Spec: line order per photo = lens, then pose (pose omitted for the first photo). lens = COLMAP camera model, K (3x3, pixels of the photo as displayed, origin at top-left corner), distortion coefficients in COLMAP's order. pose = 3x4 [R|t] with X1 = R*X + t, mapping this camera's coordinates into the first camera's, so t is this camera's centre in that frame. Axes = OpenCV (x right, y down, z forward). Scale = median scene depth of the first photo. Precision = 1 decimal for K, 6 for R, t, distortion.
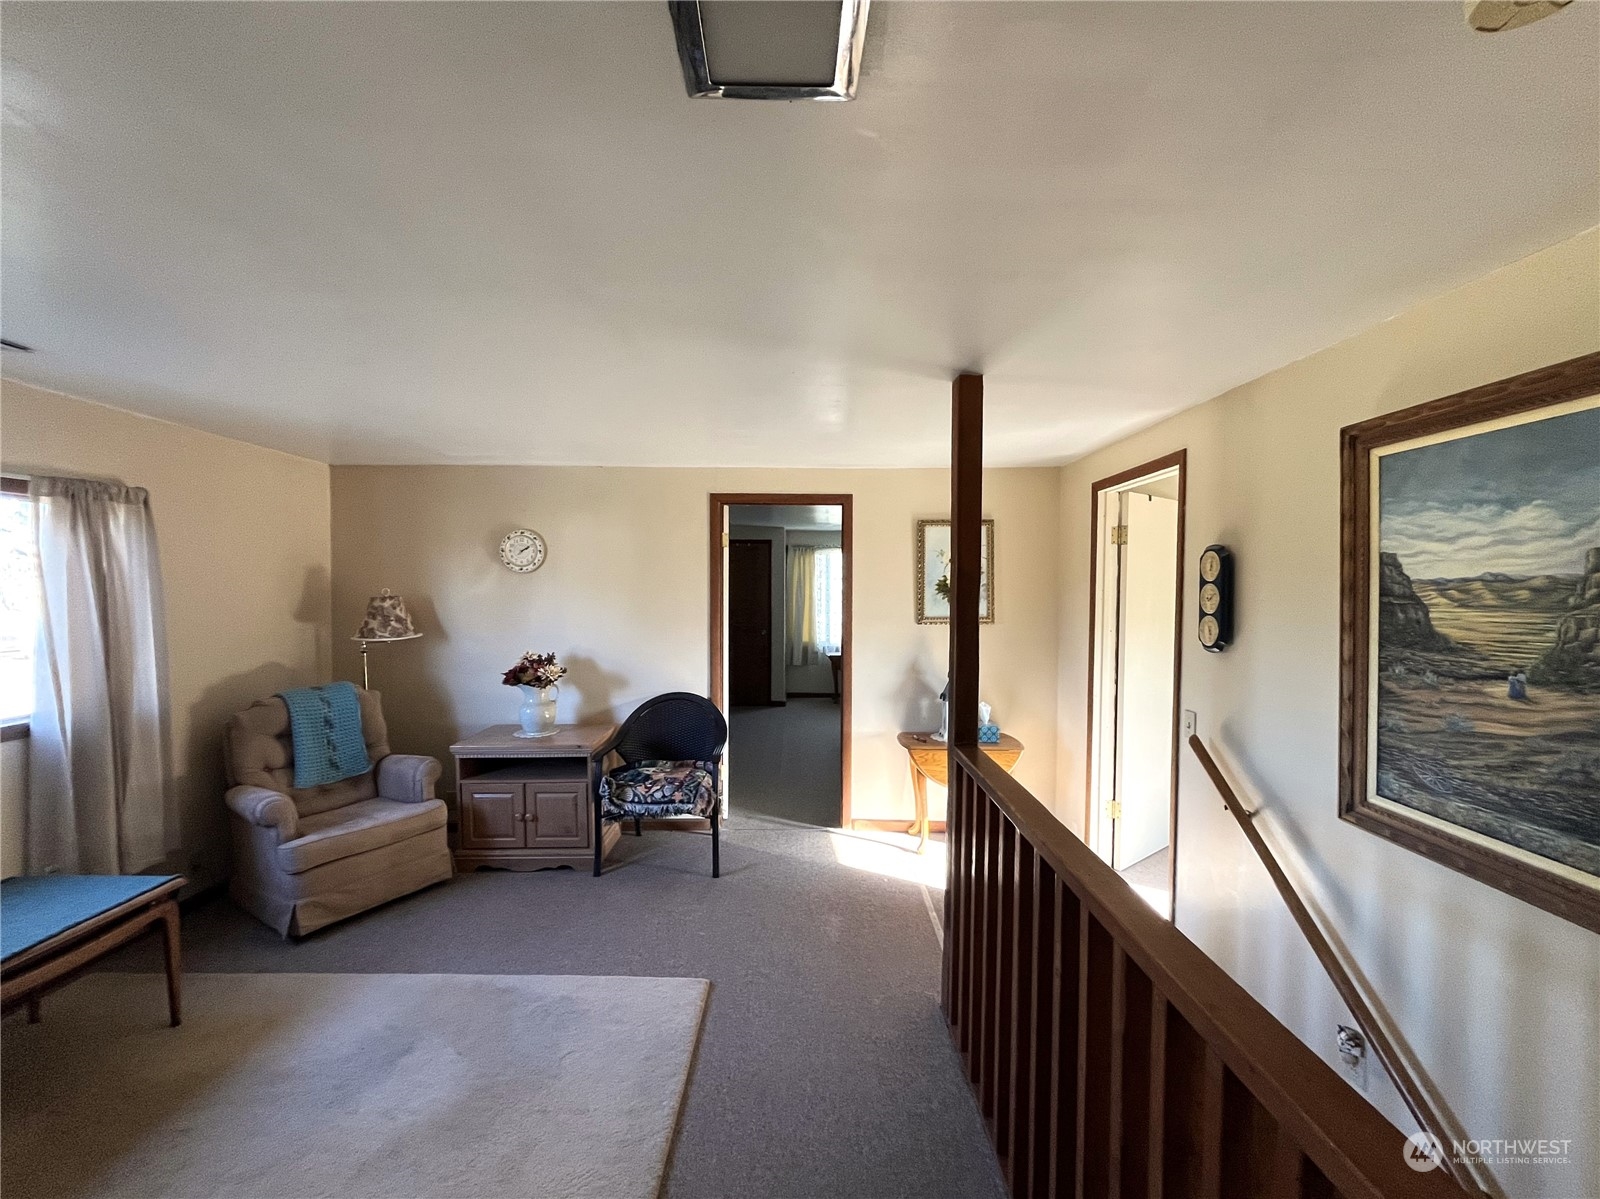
lens RADIAL K [[644.2, 0, 800.7], [0, 644.2, 598.5], [0, 0, 1]] dist [-0.002502, -0.001487]
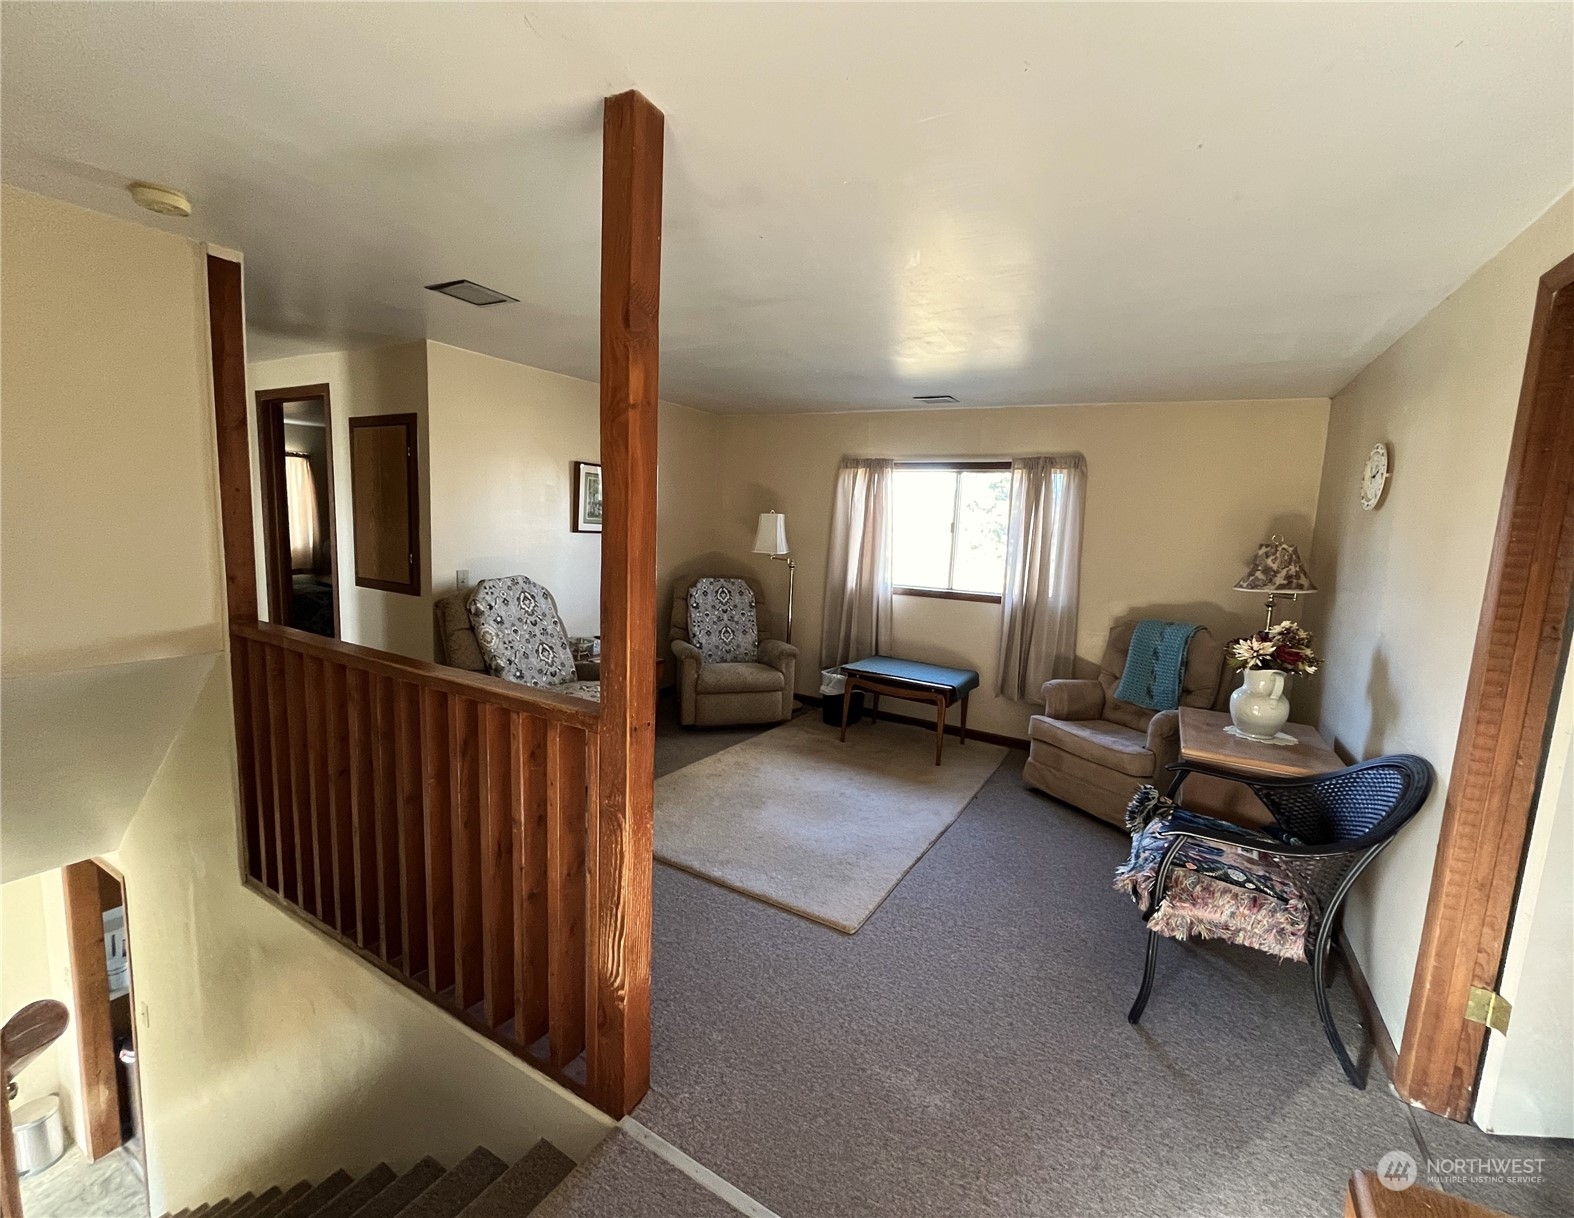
lens RADIAL K [[677.0, 0, 786.3], [0, 677.0, 609.5], [0, 0, 1]] dist [-0.000702, -0.000039]
pose [[-0.504719, 0.089184, -0.858665, 0.608055], [-0.070921, 0.987004, 0.144201, -0.000694], [0.860366, 0.133678, -0.491834, 1.126410]]
